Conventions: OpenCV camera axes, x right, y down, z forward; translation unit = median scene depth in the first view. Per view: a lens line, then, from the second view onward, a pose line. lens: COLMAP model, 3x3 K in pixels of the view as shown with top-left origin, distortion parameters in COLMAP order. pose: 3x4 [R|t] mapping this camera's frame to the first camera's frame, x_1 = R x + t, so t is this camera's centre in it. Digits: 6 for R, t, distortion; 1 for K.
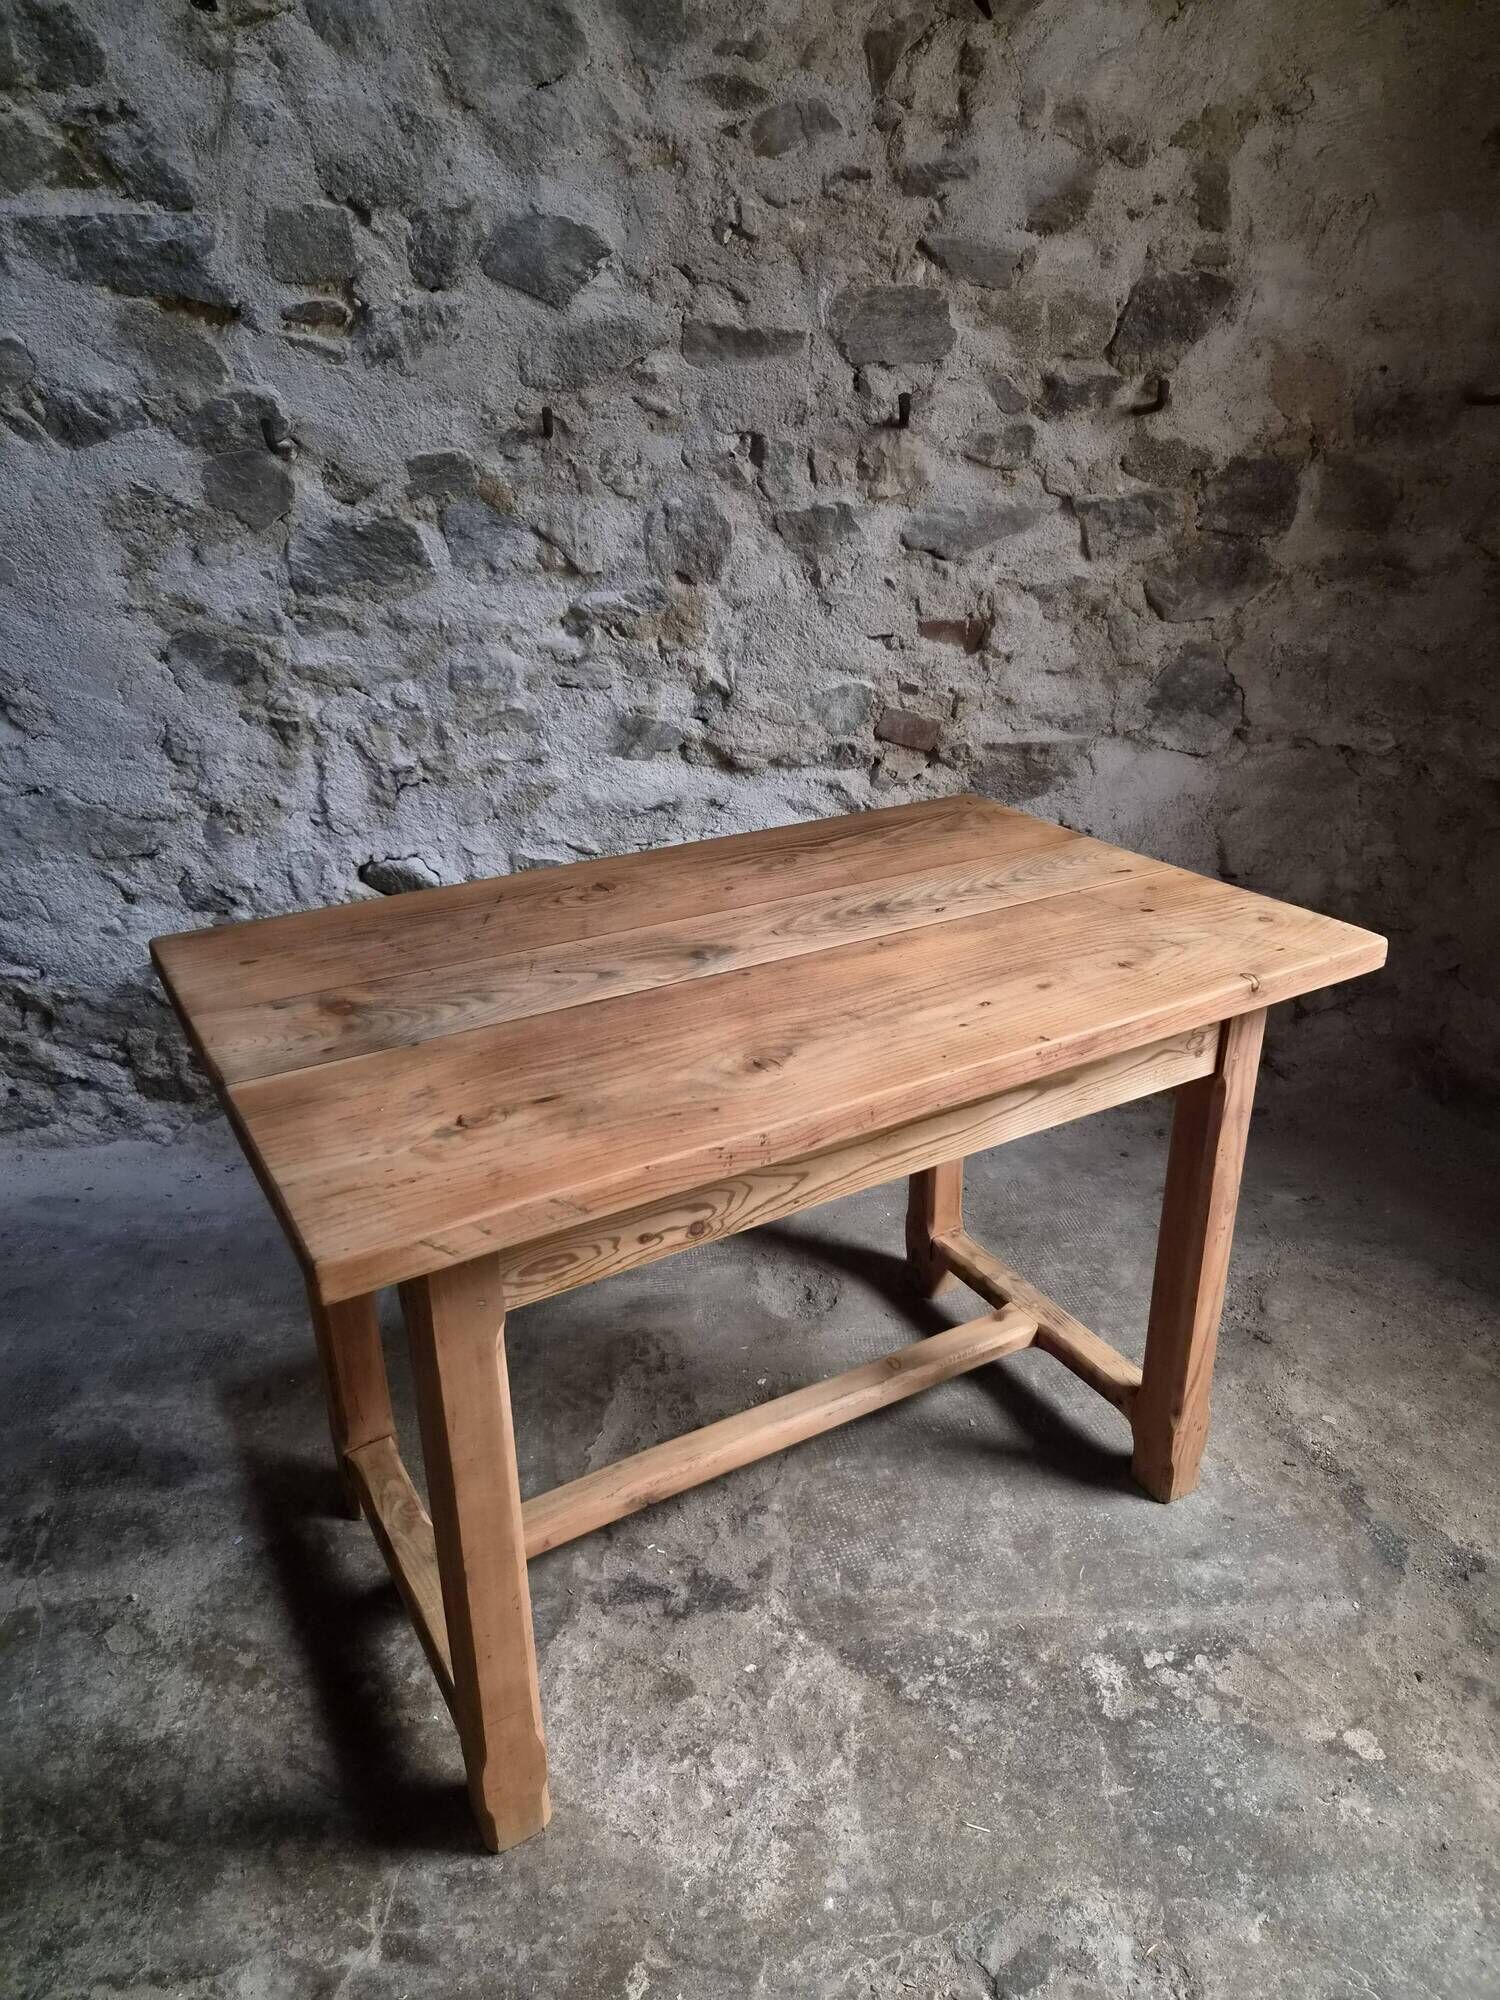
lens RADIAL K [[1334.7, 0, 745.5], [0, 1334.7, 997.2], [0, 0, 1]] dist [0.064001, -0.048328]
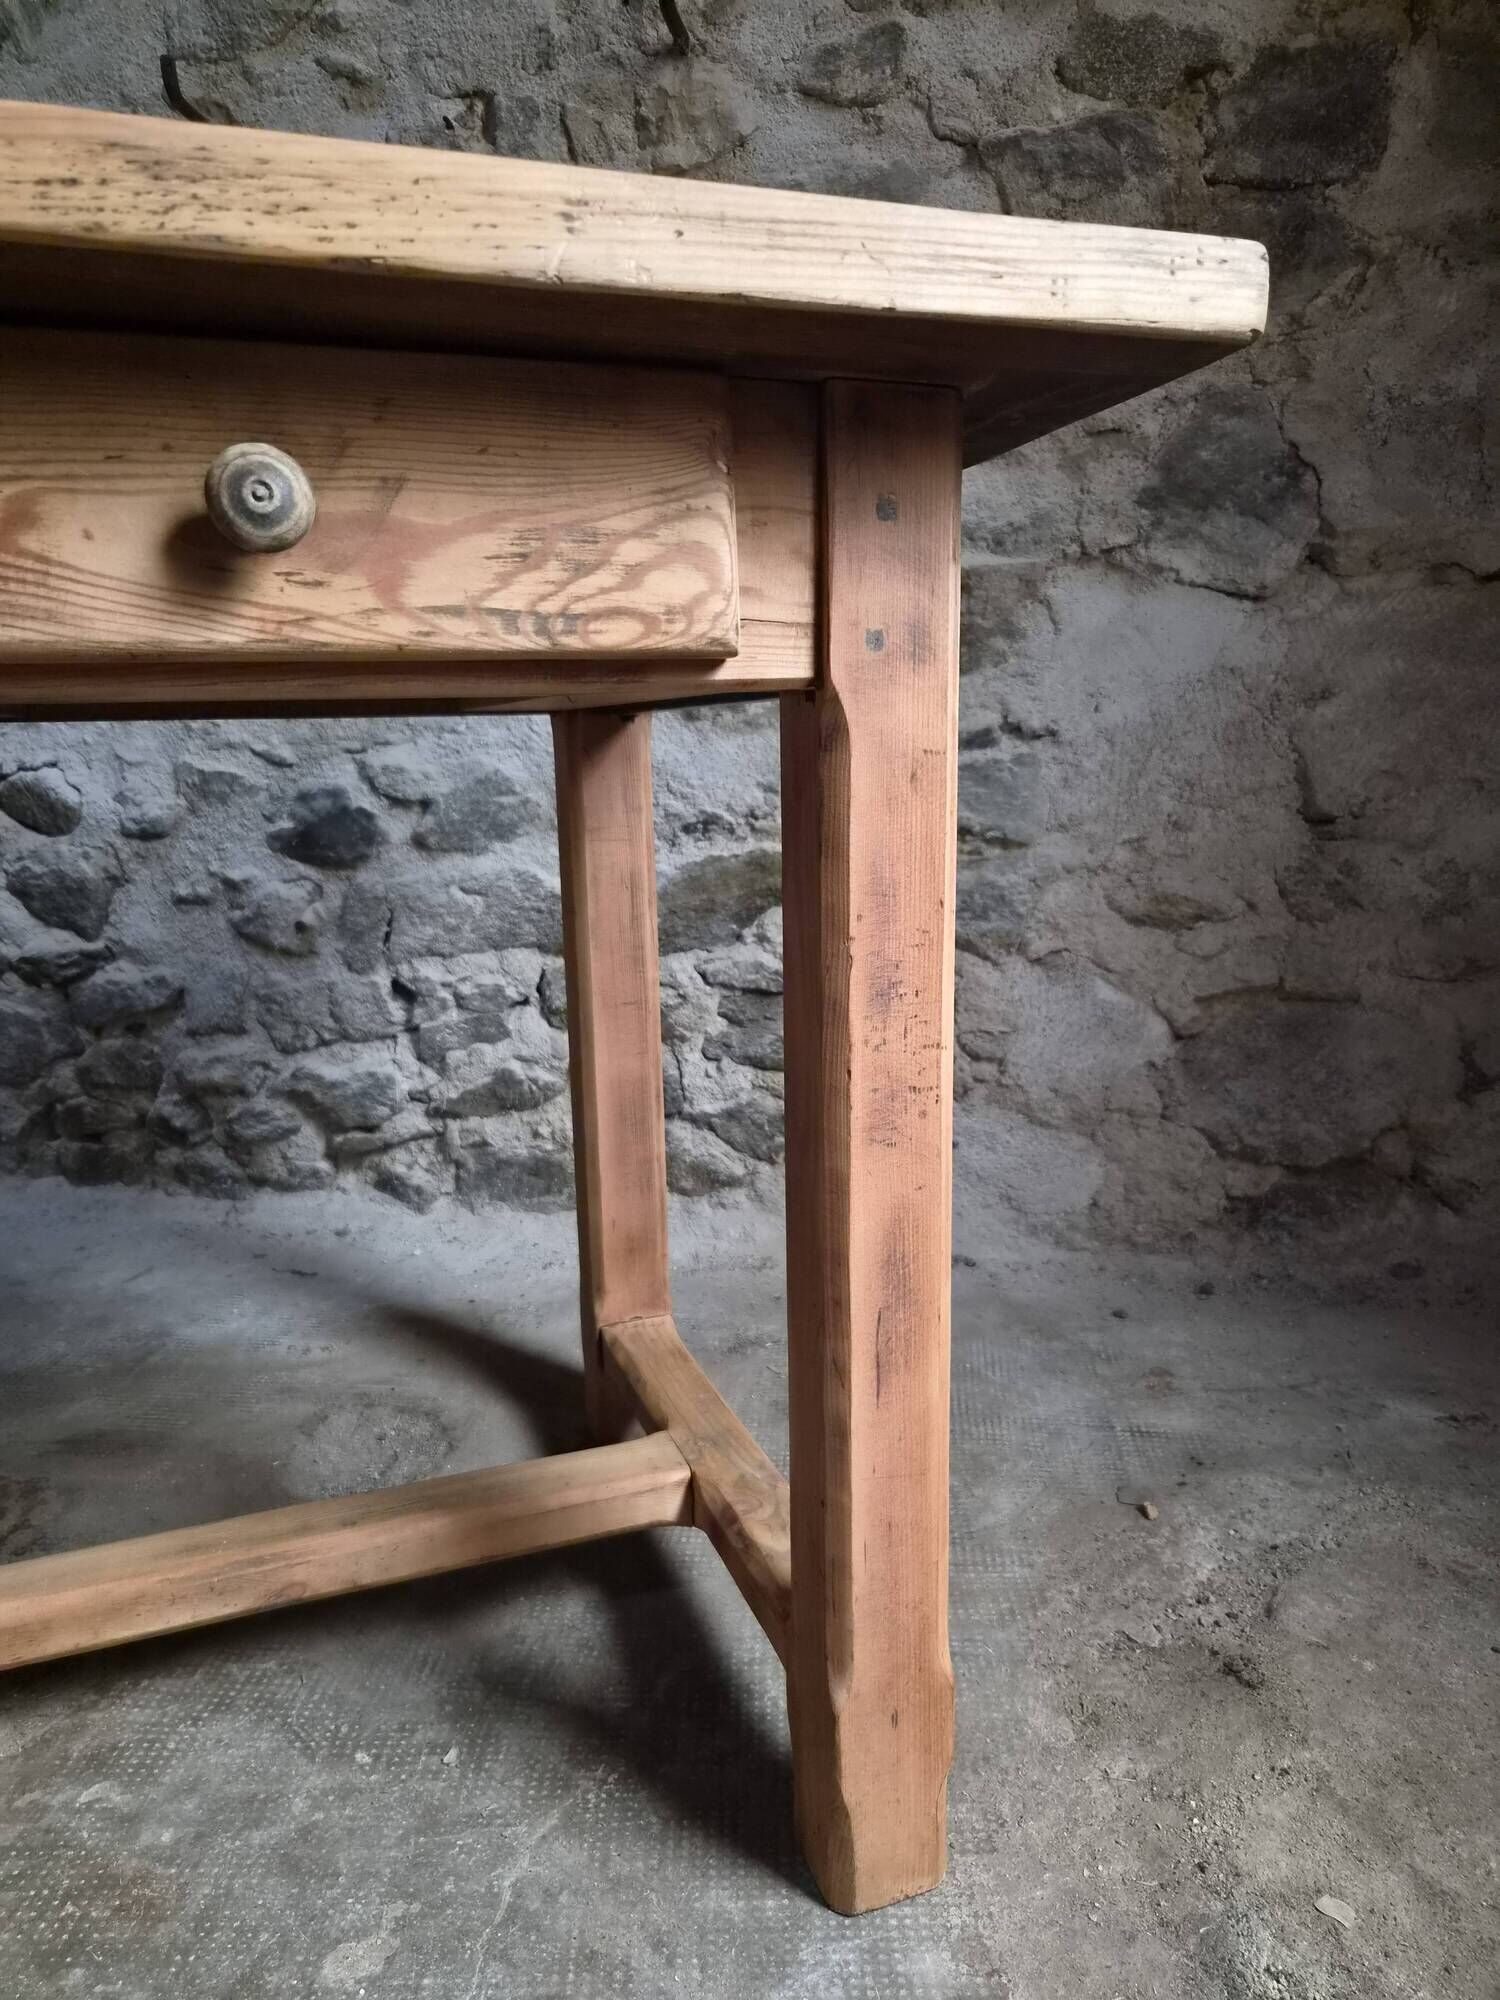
lens RADIAL K [[1349.6, 0, 739.4], [0, 1349.6, 1013.4], [0, 0, 1]] dist [0.063622, -0.053191]
pose [[0.967205, 0.040569, -0.250735, 0.310730], [-0.092259, 0.975852, -0.197994, 0.141652], [0.236648, 0.214633, 0.947592, 0.482224]]
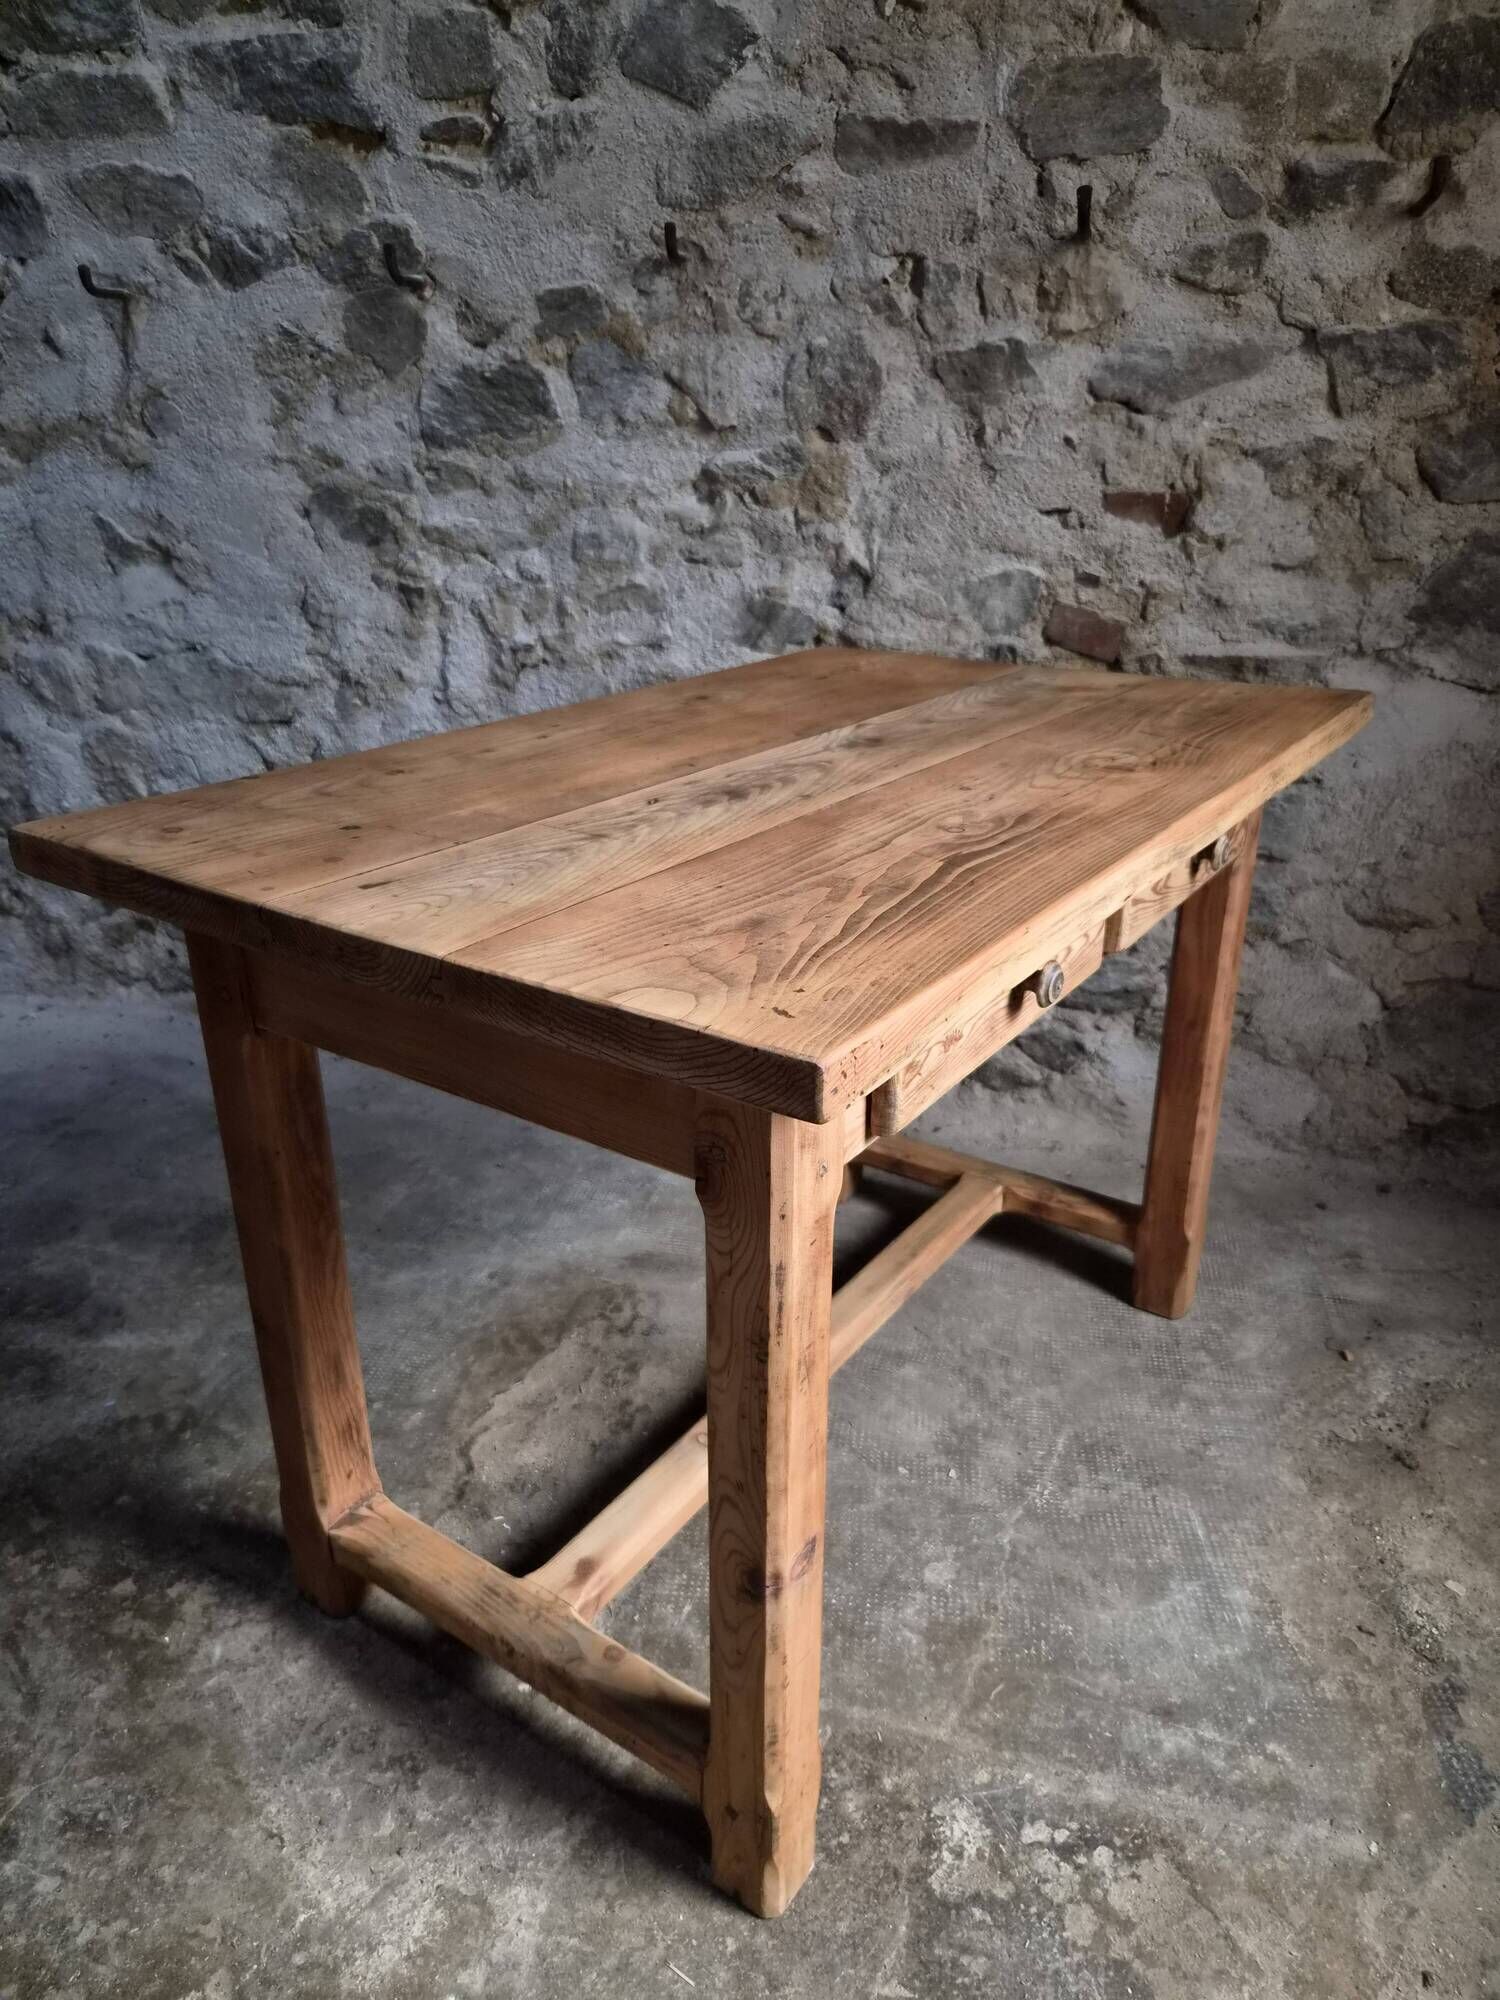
lens RADIAL K [[1348.2, 0, 767.8], [0, 1348.2, 1005.3], [0, 0, 1]] dist [0.057361, -0.046807]
pose [[0.946682, 0.132820, -0.293516, 0.227566], [-0.138721, 0.990331, 0.000720, 0.054235], [0.290773, 0.040035, 0.955954, 0.179531]]
